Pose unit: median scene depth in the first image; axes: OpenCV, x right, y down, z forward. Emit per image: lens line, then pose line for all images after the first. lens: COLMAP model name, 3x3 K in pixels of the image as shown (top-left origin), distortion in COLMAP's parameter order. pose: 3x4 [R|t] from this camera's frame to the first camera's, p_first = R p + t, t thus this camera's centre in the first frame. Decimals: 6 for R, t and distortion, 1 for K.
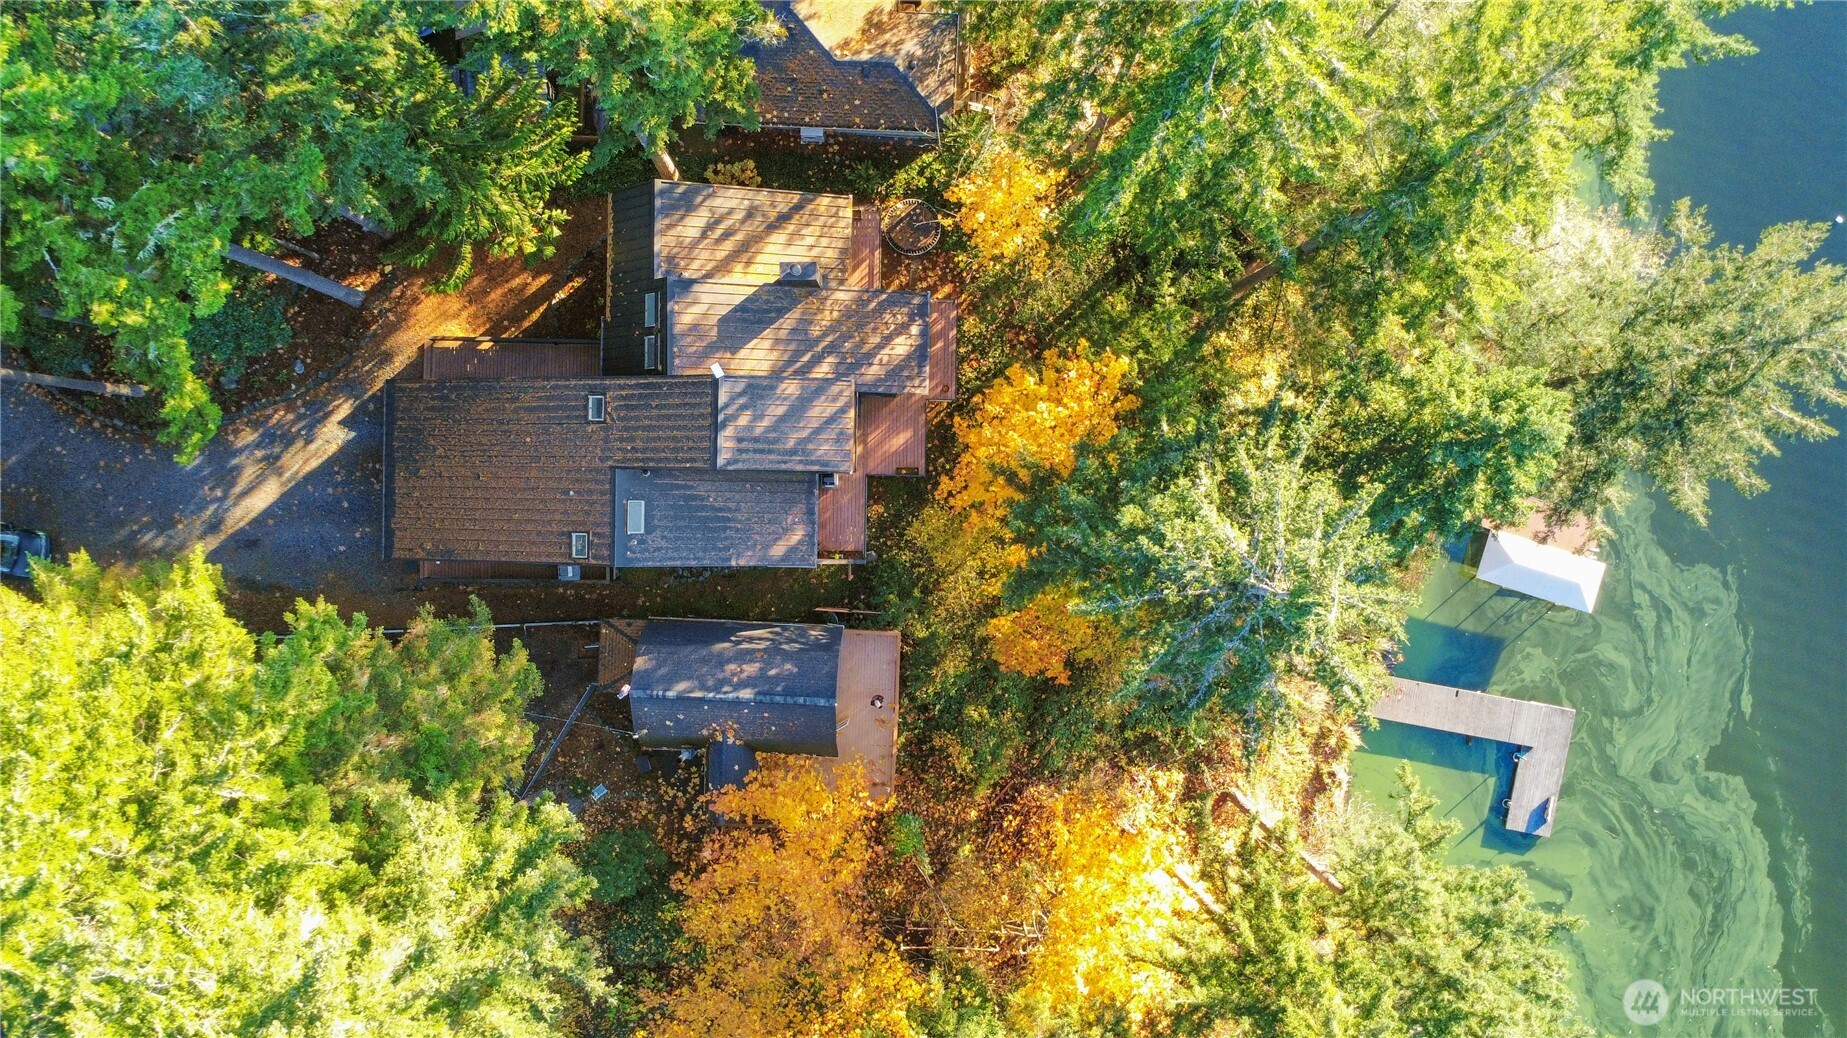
lens RADIAL K [[1336.5, 0, 923.5], [0, 1336.5, 519.0], [0, 0, 1]] dist [0.003809, -0.042967]
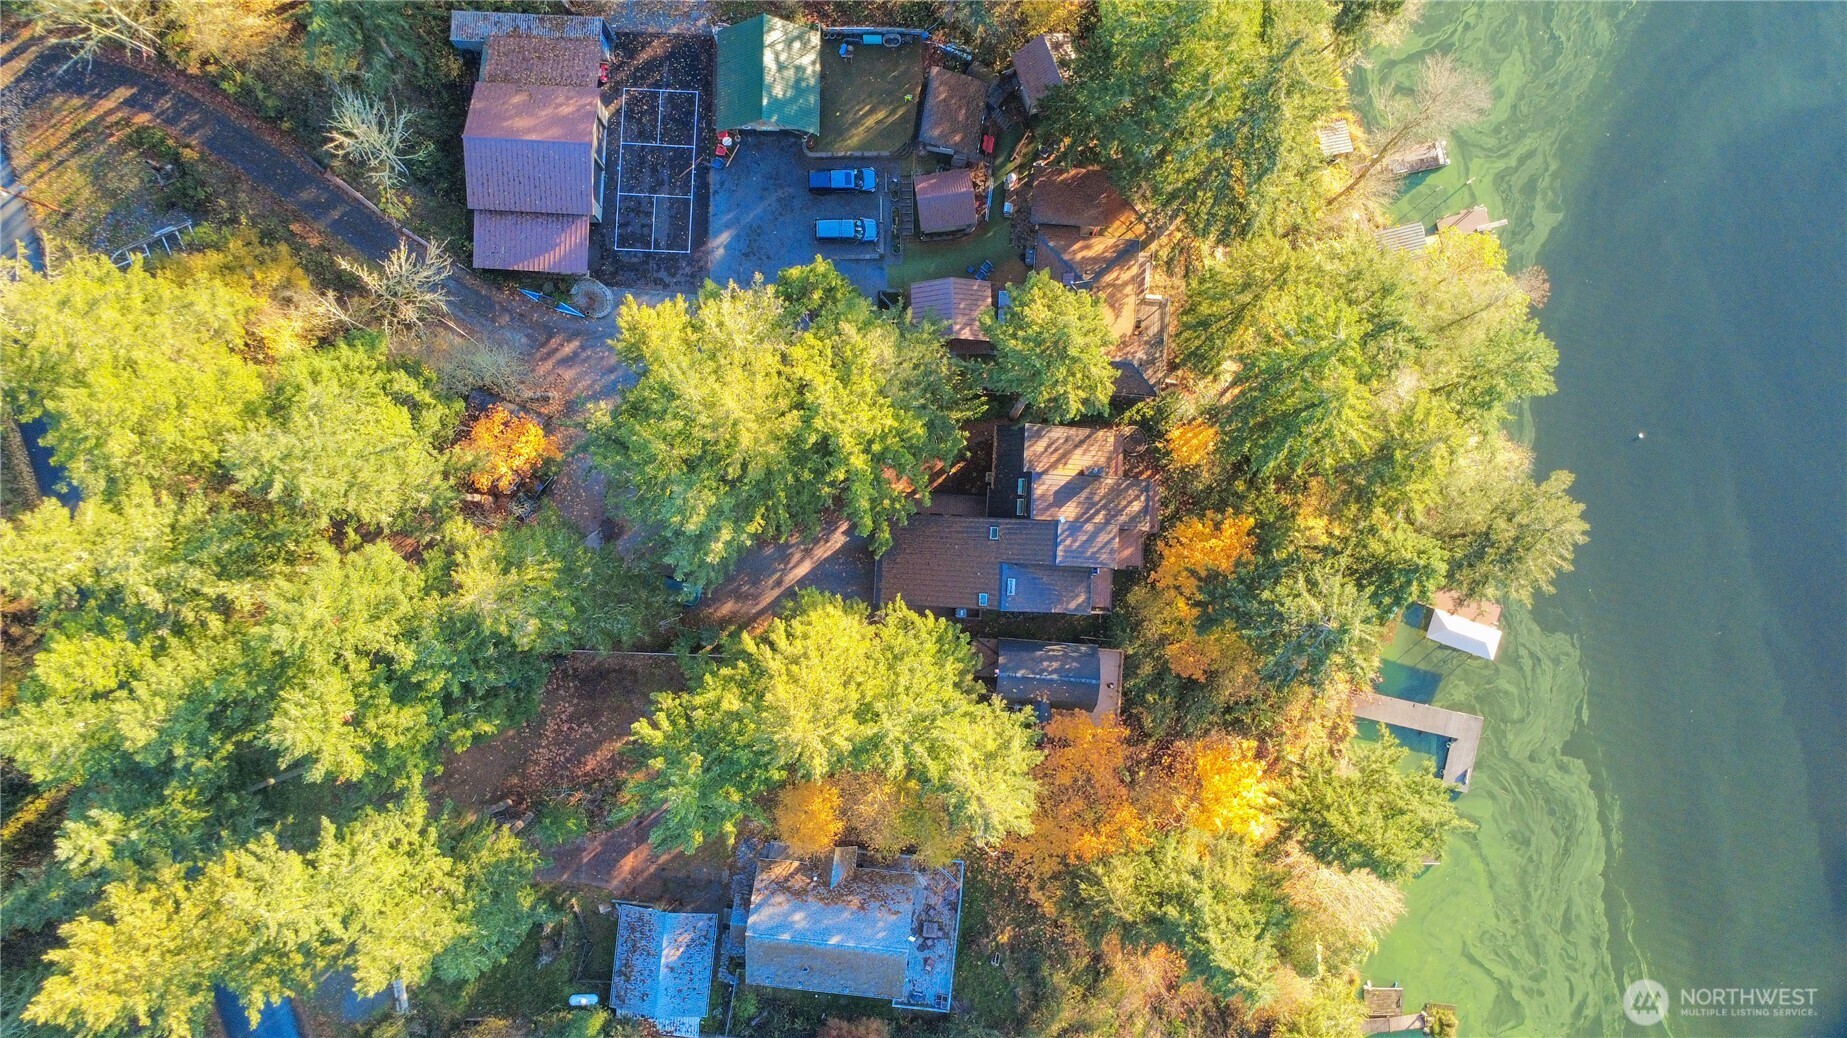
lens RADIAL K [[1340.9, 0, 926.4], [0, 1340.9, 516.6], [0, 0, 1]] dist [-0.000945, 0.004078]
pose [[0.999339, 0.034602, 0.011110, -0.350563], [-0.033978, 0.998063, -0.052111, 0.002510], [-0.012892, 0.051699, 0.998579, -1.001385]]
